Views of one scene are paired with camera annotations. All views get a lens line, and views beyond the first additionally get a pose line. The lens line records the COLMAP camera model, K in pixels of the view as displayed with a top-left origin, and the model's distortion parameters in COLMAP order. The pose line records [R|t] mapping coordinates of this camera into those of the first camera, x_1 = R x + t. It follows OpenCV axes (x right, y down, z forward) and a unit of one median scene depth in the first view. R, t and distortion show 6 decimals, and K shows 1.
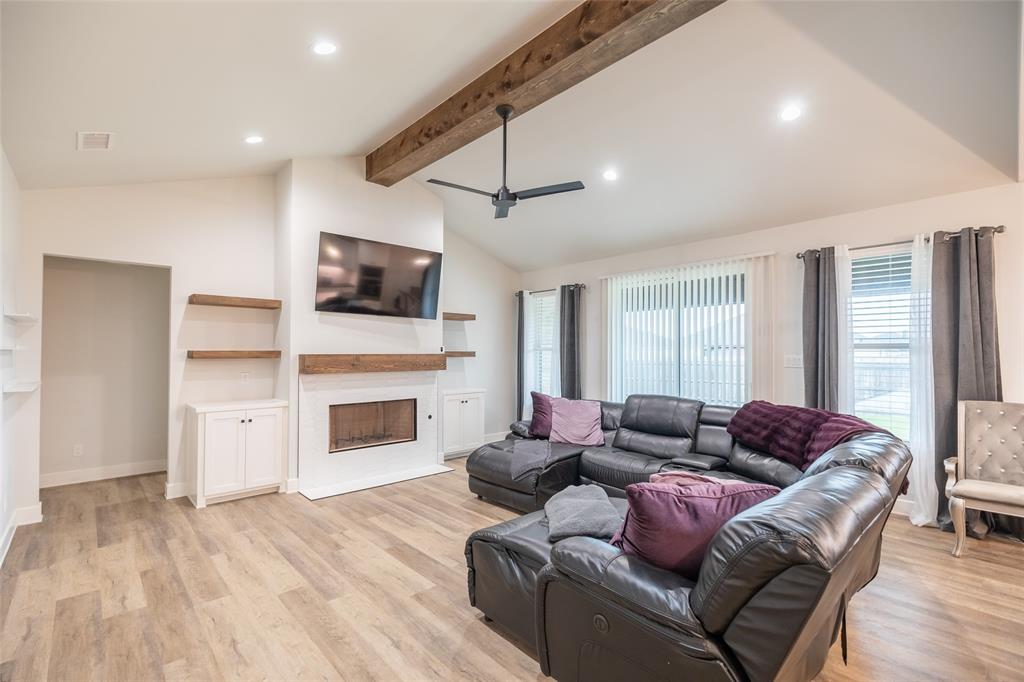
lens RADIAL K [[463.2, 0, 516.1], [0, 463.2, 345.9], [0, 0, 1]] dist [0.014273, -0.004111]
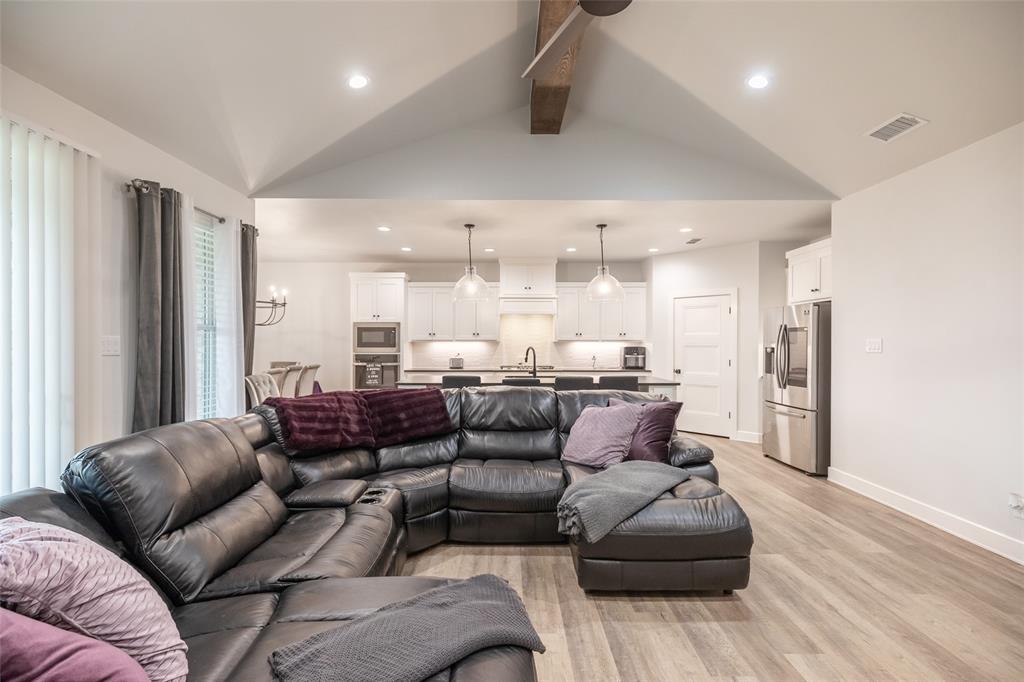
lens RADIAL K [[463.2, 0, 507.9], [0, 463.2, 338.8], [0, 0, 1]] dist [0.014273, -0.004111]
pose [[-0.735314, 0.001334, 0.677725, -0.226498], [-0.013106, 0.999783, -0.016188, 0.029884], [-0.677600, -0.020786, -0.735137, 1.191641]]
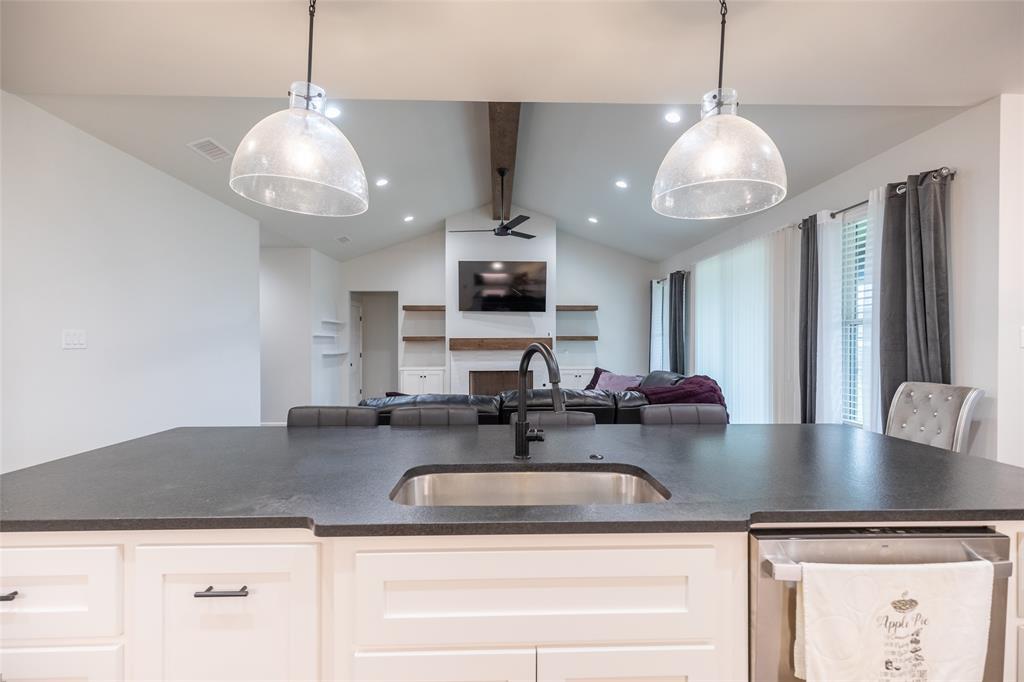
lens RADIAL K [[463.2, 0, 511.5], [0, 463.2, 341.8], [0, 0, 1]] dist [0.014273, -0.004111]
pose [[0.754300, -0.006071, -0.656502, 0.826222], [0.013277, 0.999894, 0.006009, 0.025727], [0.656395, -0.013249, 0.754301, -0.090480]]
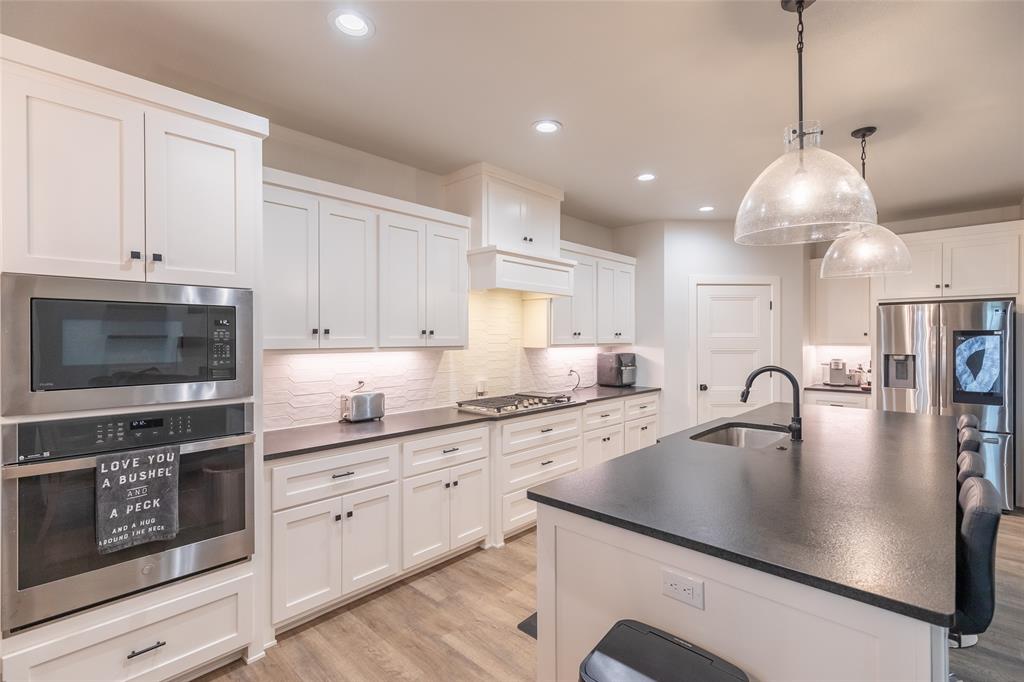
lens RADIAL K [[463.2, 0, 527.3], [0, 463.2, 339.0], [0, 0, 1]] dist [0.014273, -0.004111]
pose [[-0.997081, -0.001003, -0.076349, 0.963938], [0.000031, 0.999908, -0.013541, 0.004723], [0.076355, -0.013504, -0.996989, 0.715712]]
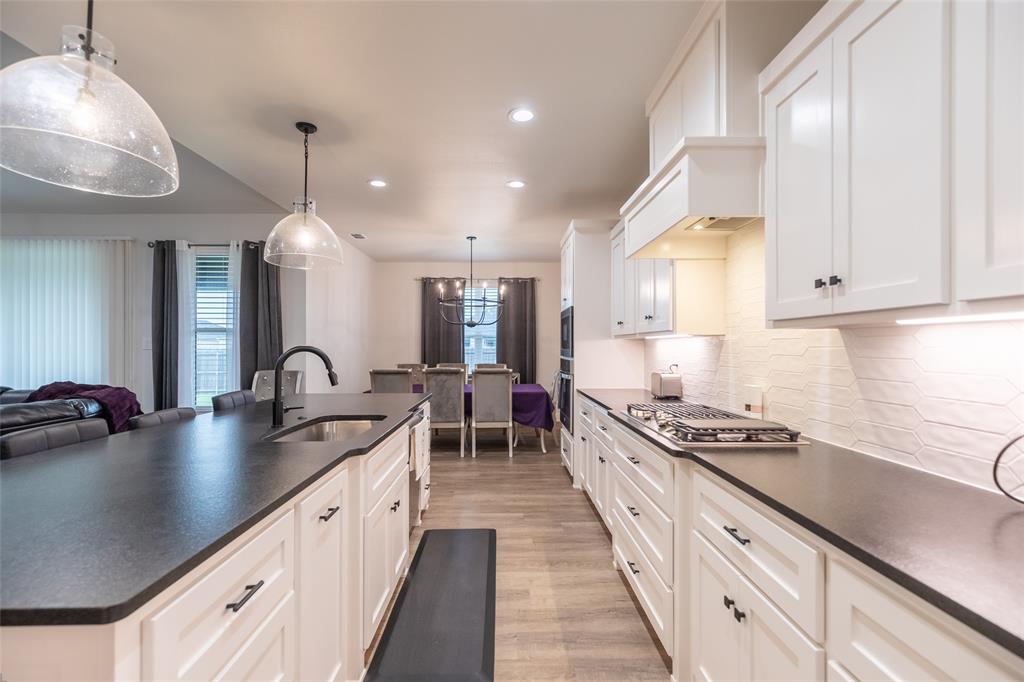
lens RADIAL K [[463.2, 0, 507.9], [0, 463.2, 344.9], [0, 0, 1]] dist [0.014273, -0.004111]
pose [[0.671682, -0.002963, 0.740834, 0.385239], [-0.006593, 0.999928, 0.009977, 0.021531], [-0.740811, -0.011585, 0.671614, -0.350331]]
